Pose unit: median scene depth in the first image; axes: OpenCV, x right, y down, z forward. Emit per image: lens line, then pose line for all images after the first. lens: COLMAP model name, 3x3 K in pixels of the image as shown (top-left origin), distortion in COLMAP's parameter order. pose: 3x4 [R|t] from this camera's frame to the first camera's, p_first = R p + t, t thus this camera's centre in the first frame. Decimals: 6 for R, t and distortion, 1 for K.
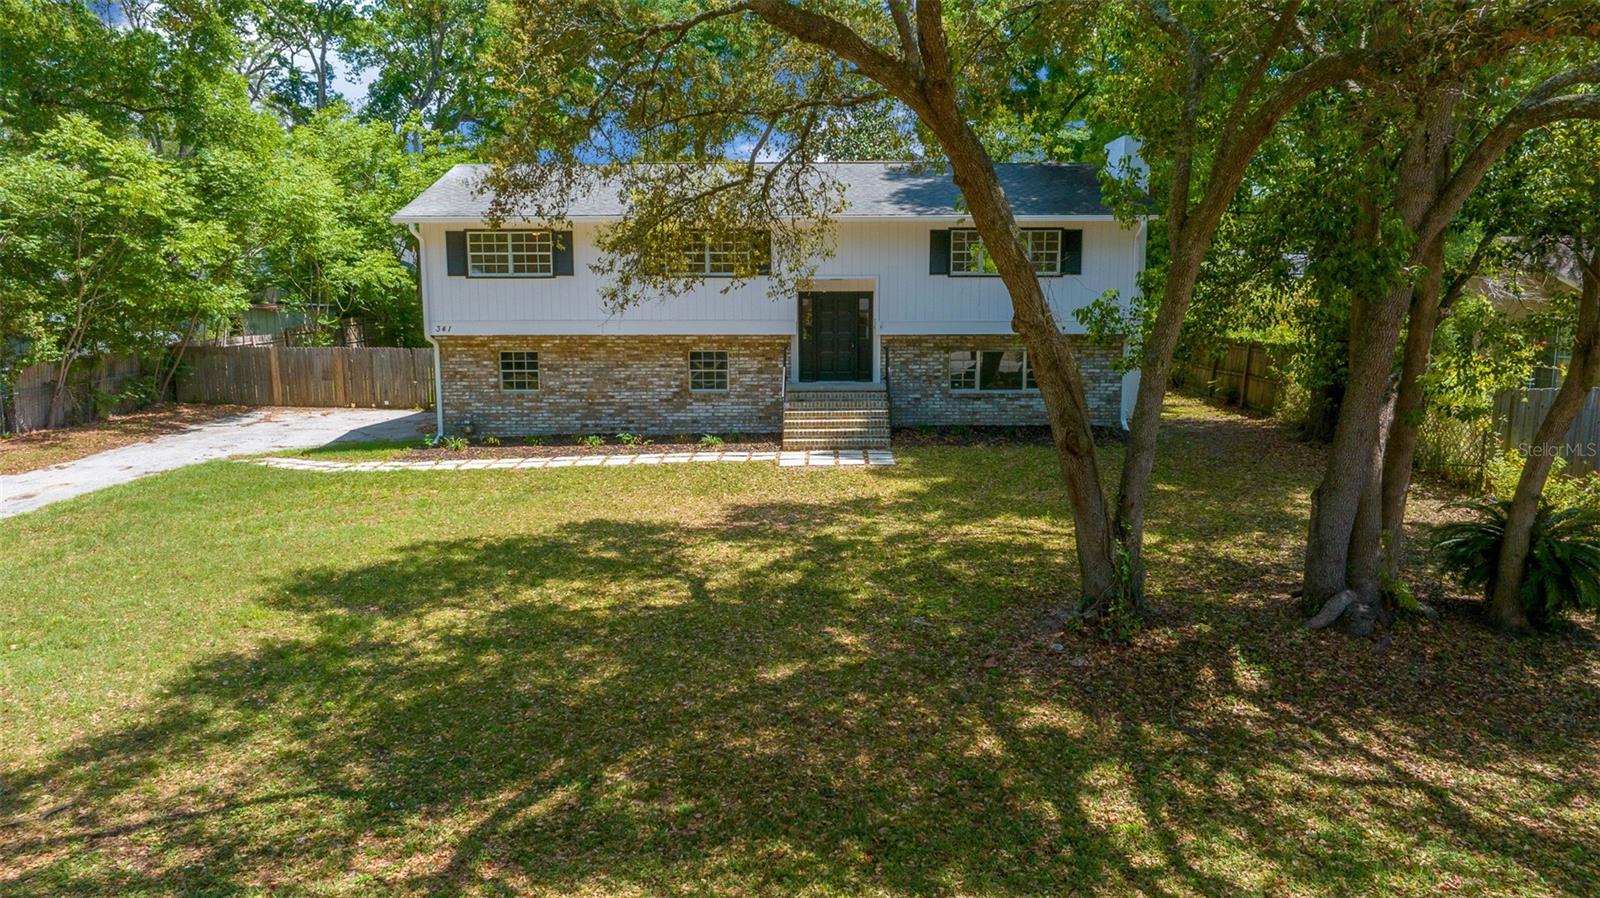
lens RADIAL K [[1127.7, 0, 800.0], [0, 1127.7, 449.0], [0, 0, 1]] dist [-0.034013, 0.025185]
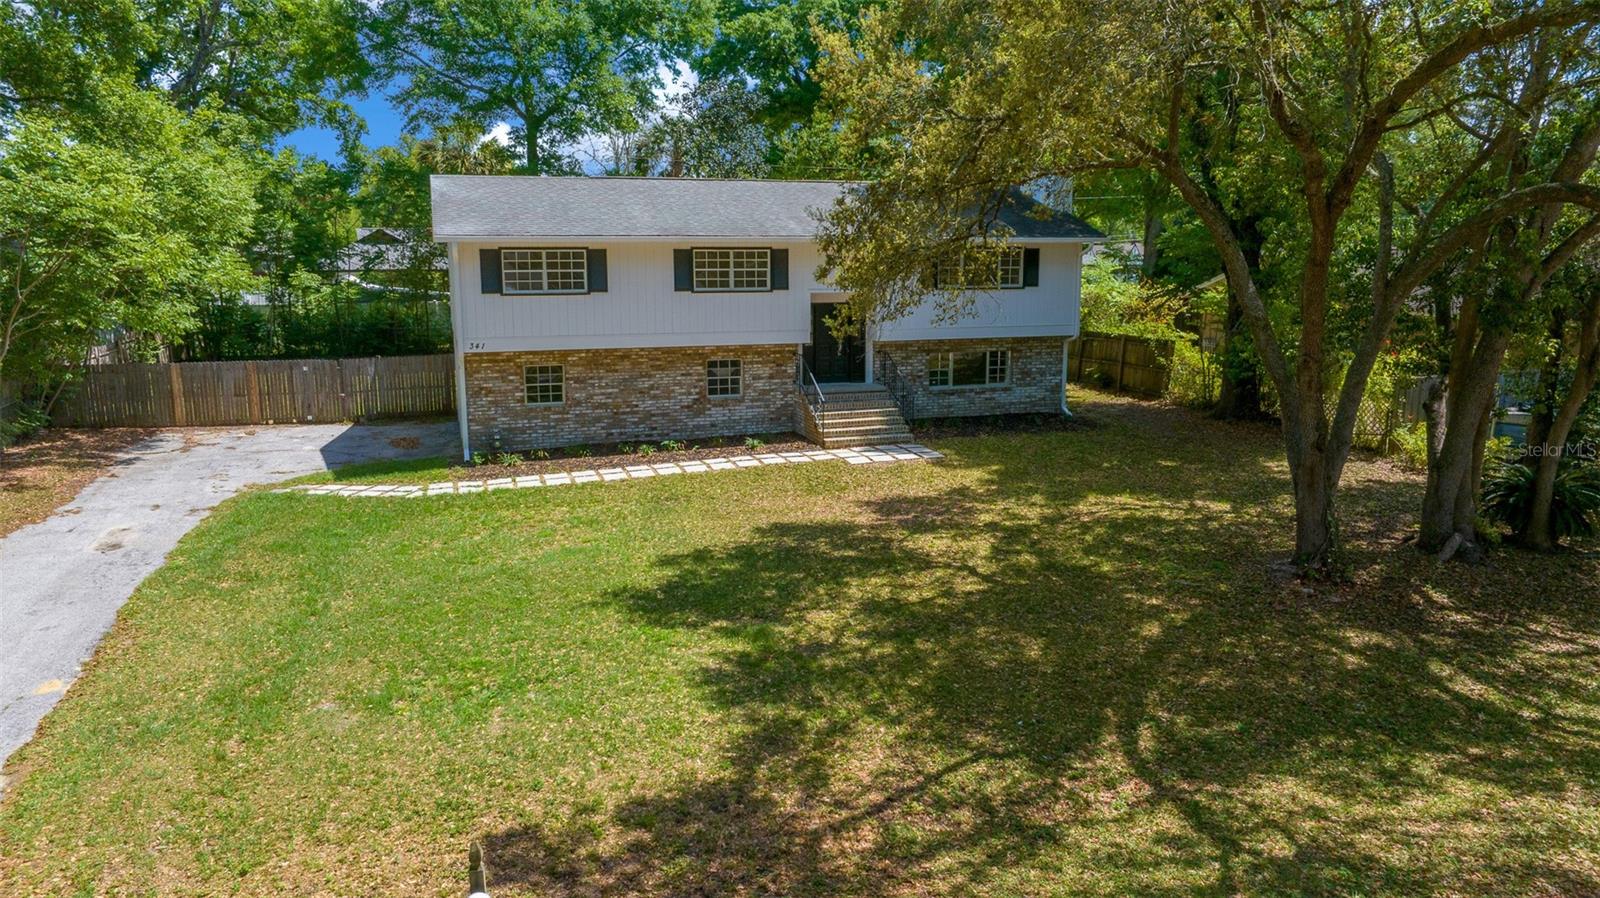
lens RADIAL K [[1127.7, 0, 800.0], [0, 1127.7, 449.0], [0, 0, 1]] dist [-0.034013, 0.025185]
pose [[0.946745, -0.055513, 0.317164, -0.626983], [0.047945, 0.998349, 0.031623, -0.056101], [-0.318396, -0.014732, 0.947843, -0.081270]]
